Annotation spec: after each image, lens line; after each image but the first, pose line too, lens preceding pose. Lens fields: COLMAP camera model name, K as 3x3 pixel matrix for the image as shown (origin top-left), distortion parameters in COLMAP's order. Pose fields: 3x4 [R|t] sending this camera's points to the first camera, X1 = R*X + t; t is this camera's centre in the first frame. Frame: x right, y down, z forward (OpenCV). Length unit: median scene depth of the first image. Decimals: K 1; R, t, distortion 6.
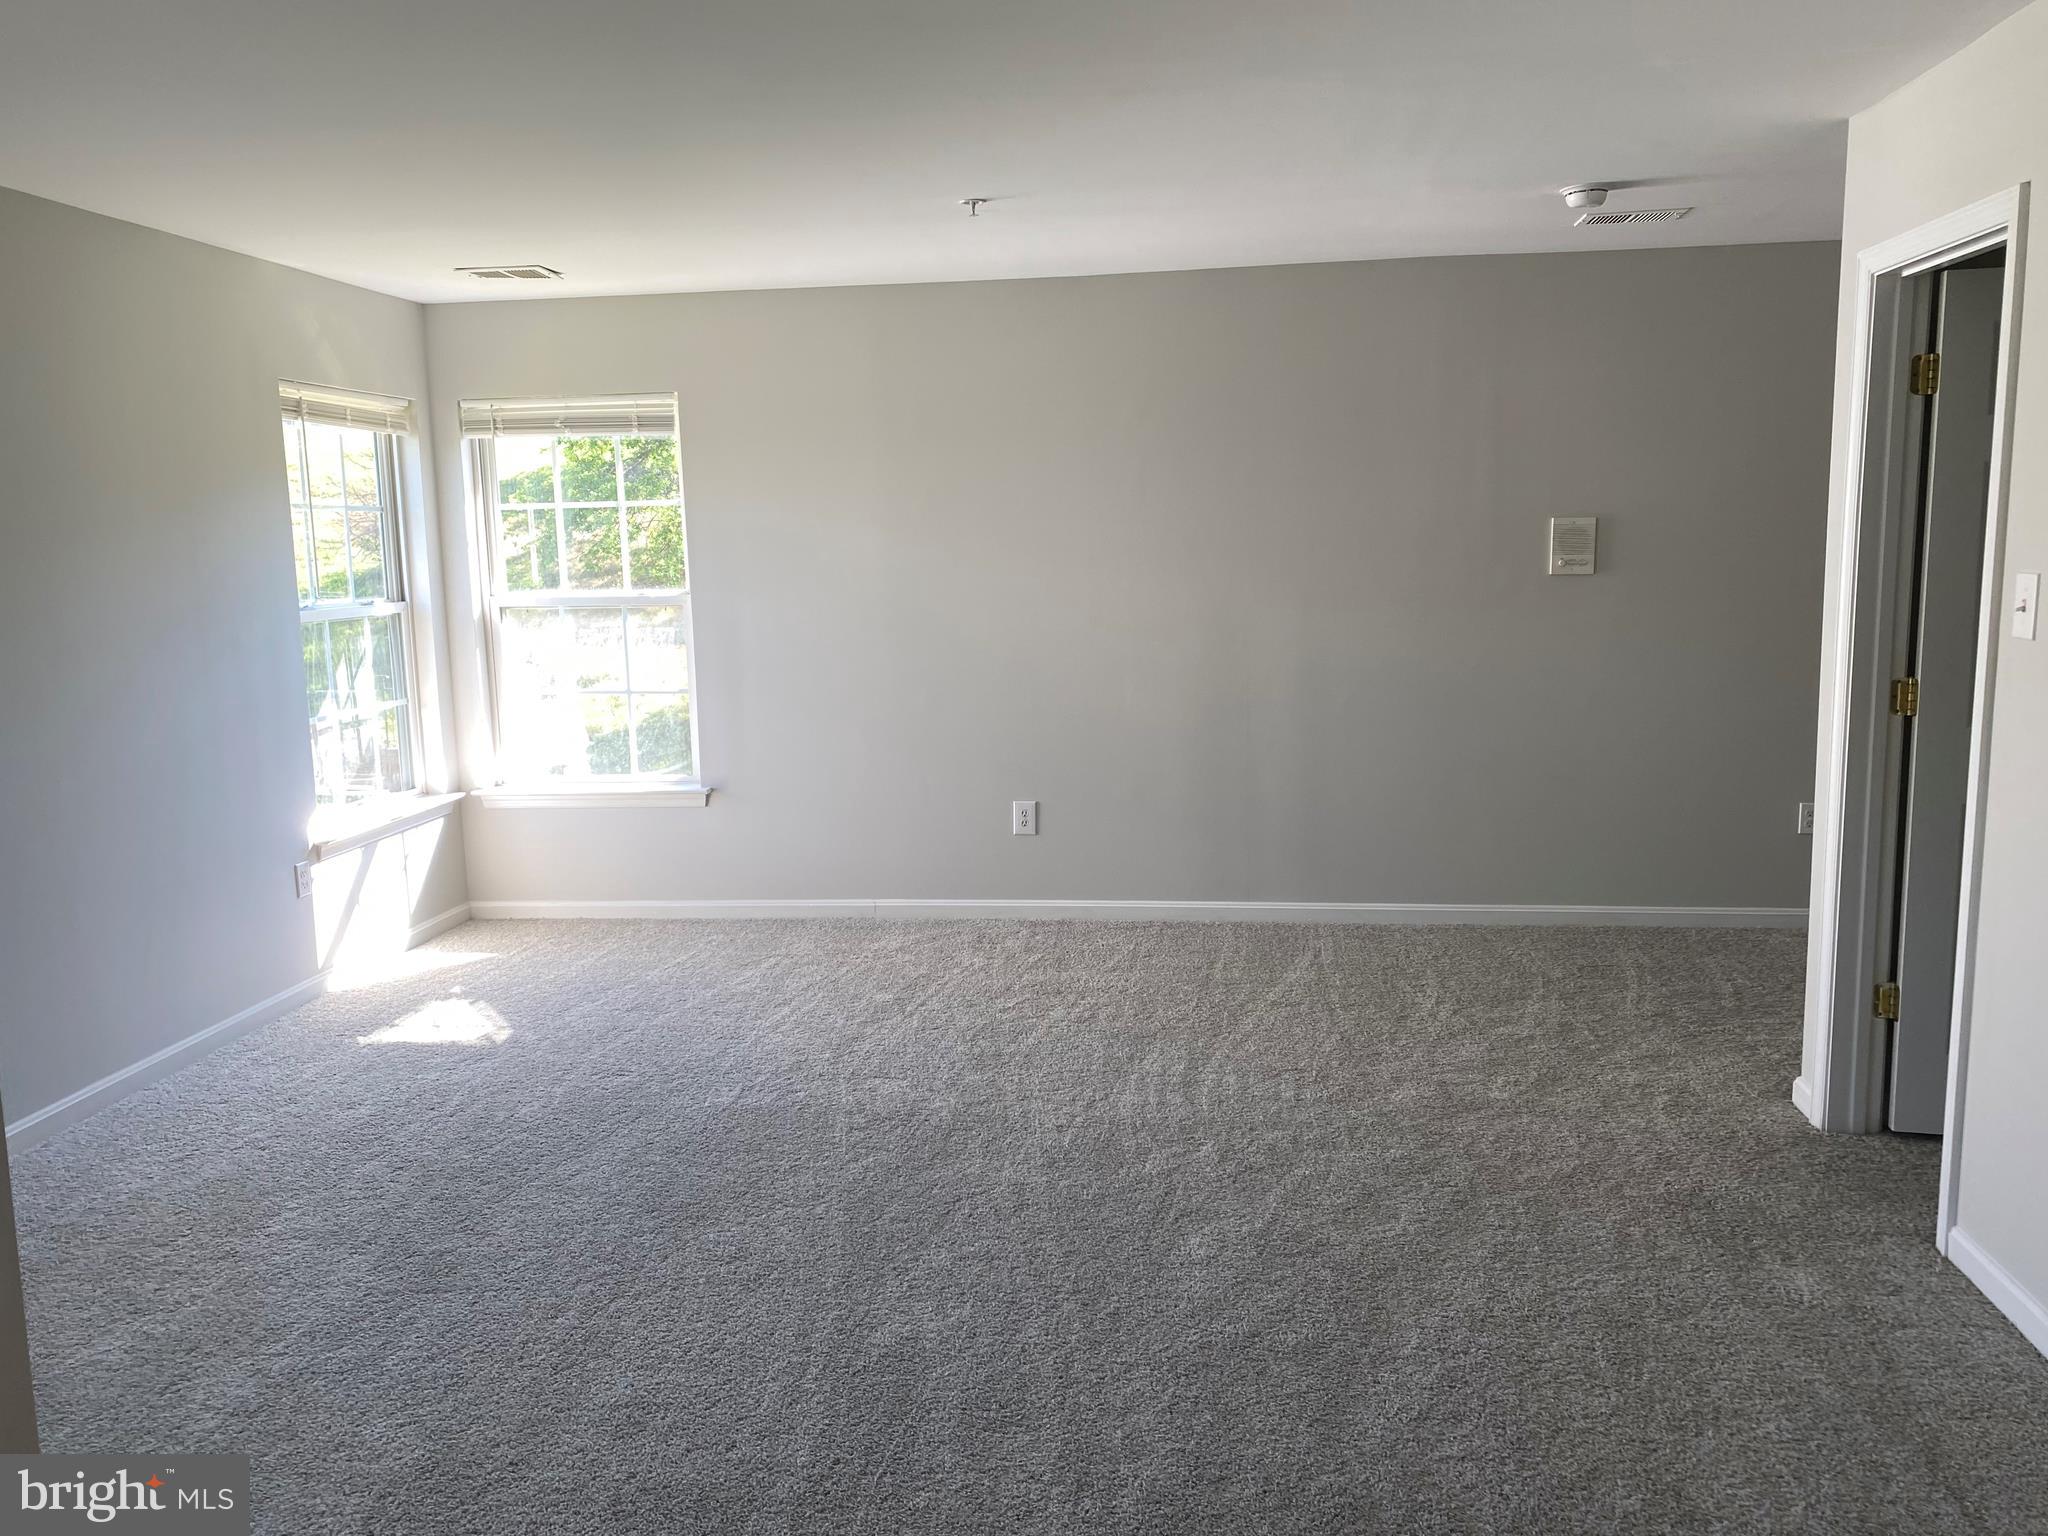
lens RADIAL K [[1560.0, 0, 1035.0], [0, 1560.0, 763.7], [0, 0, 1]] dist [0.049454, -0.040726]
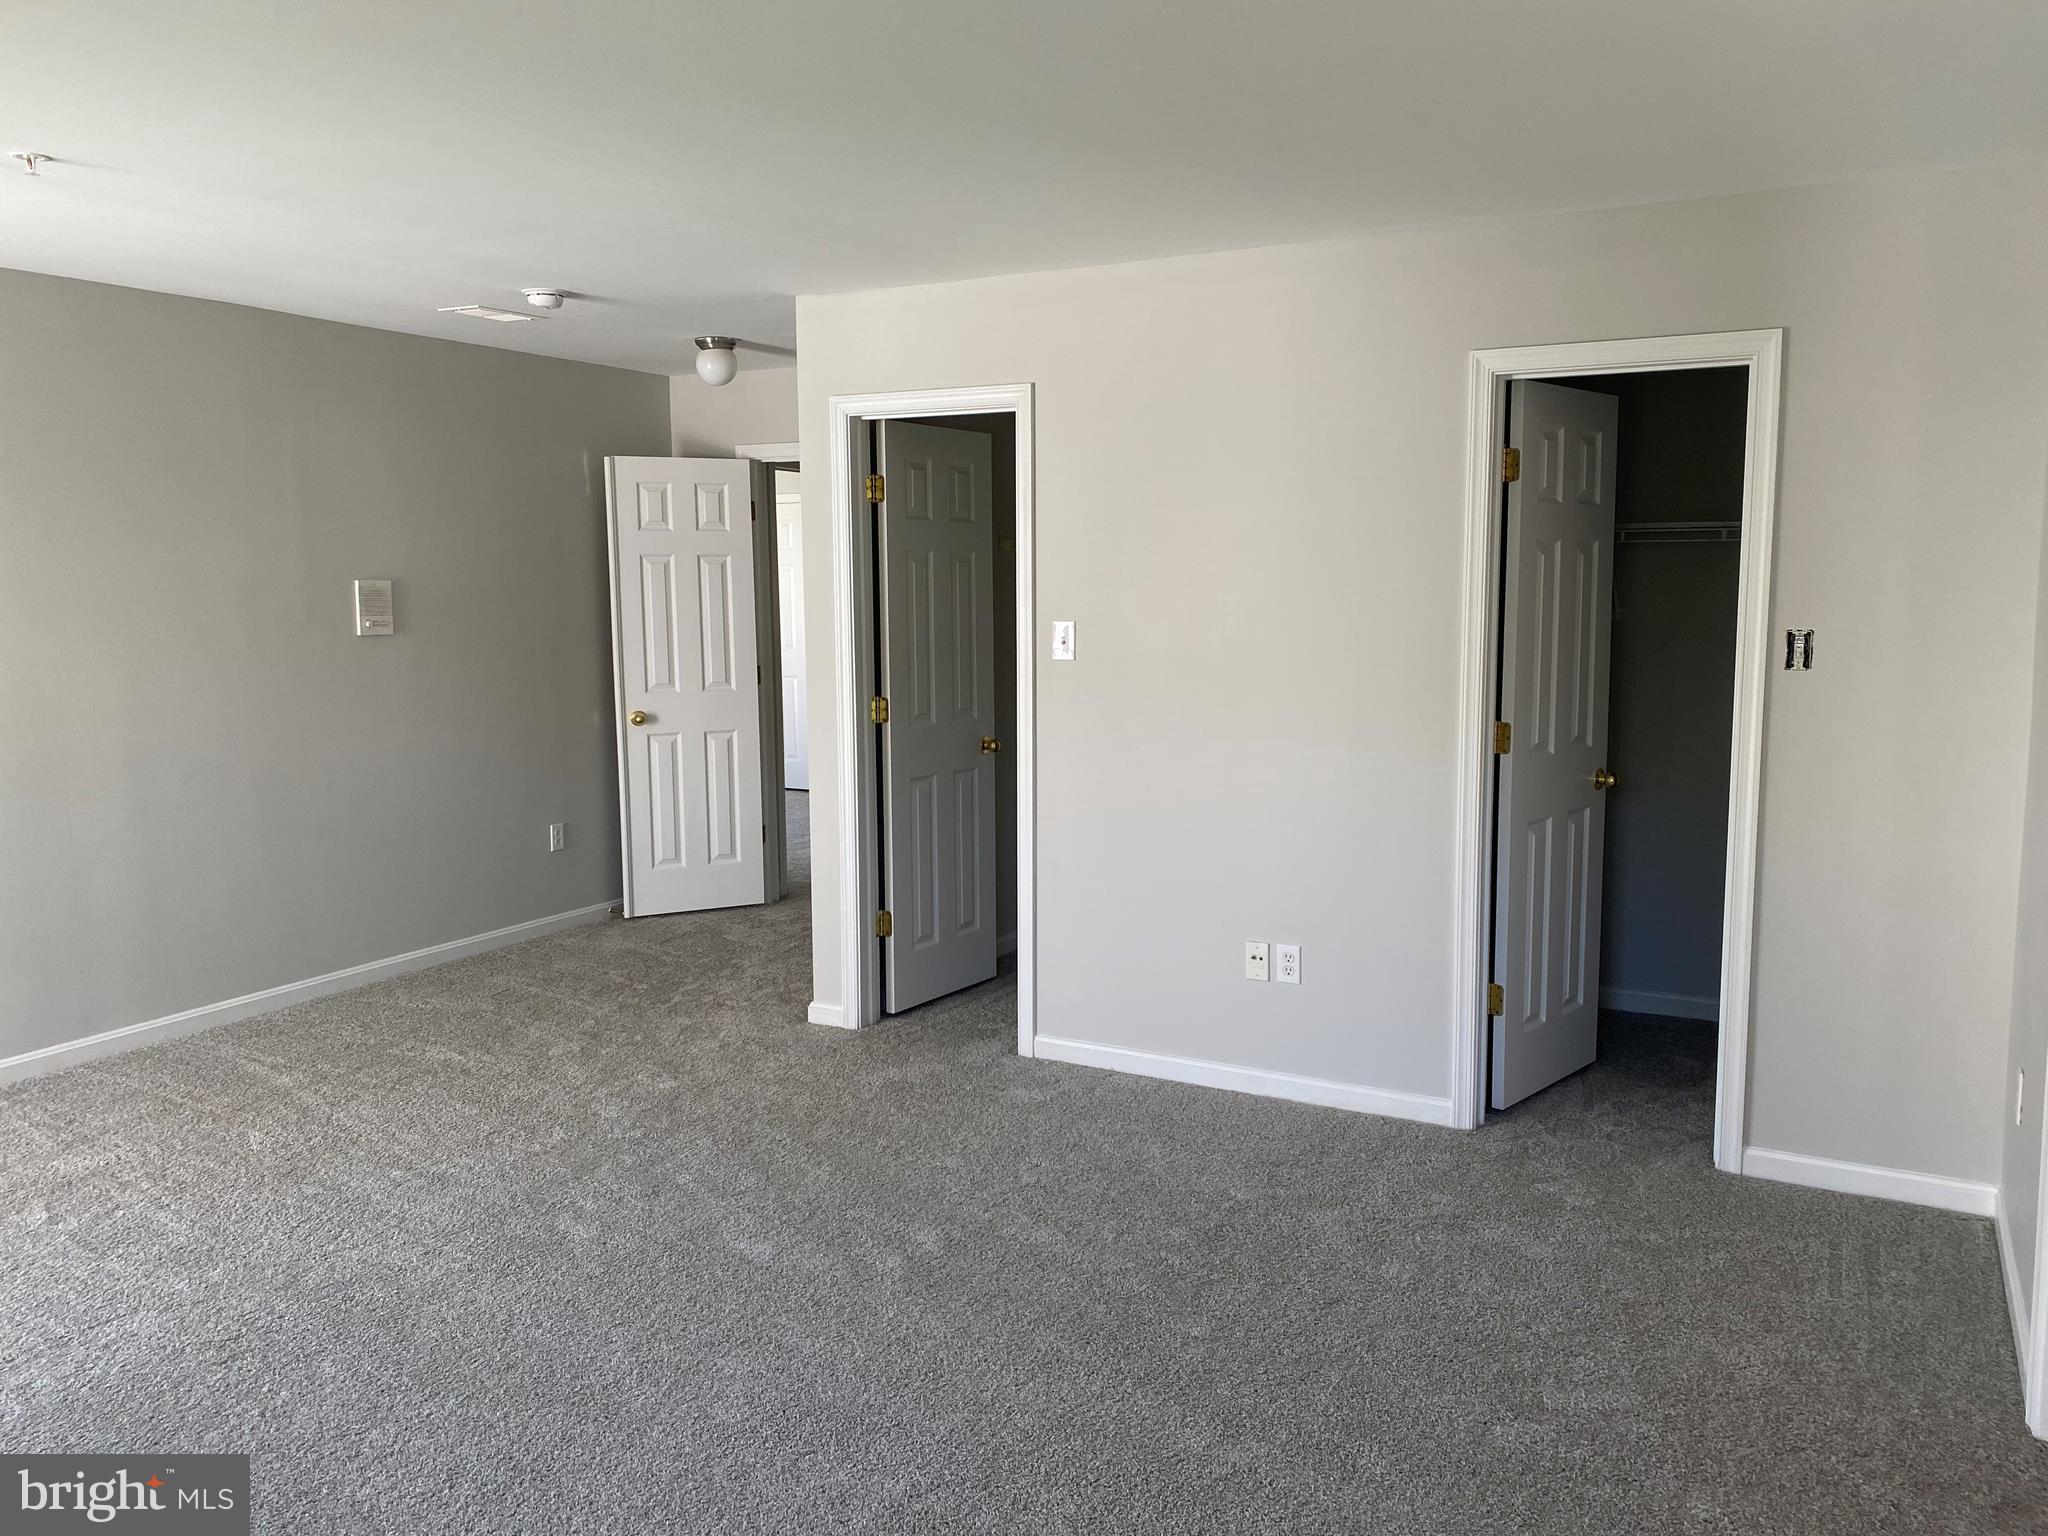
lens RADIAL K [[1560.0, 0, 1042.0], [0, 1560.0, 763.6], [0, 0, 1]] dist [0.049454, -0.040726]
pose [[0.357917, -0.095480, 0.928859, -0.570445], [0.136814, 0.989385, 0.048984, -0.033762], [-0.923676, 0.109549, 0.367181, 0.274561]]
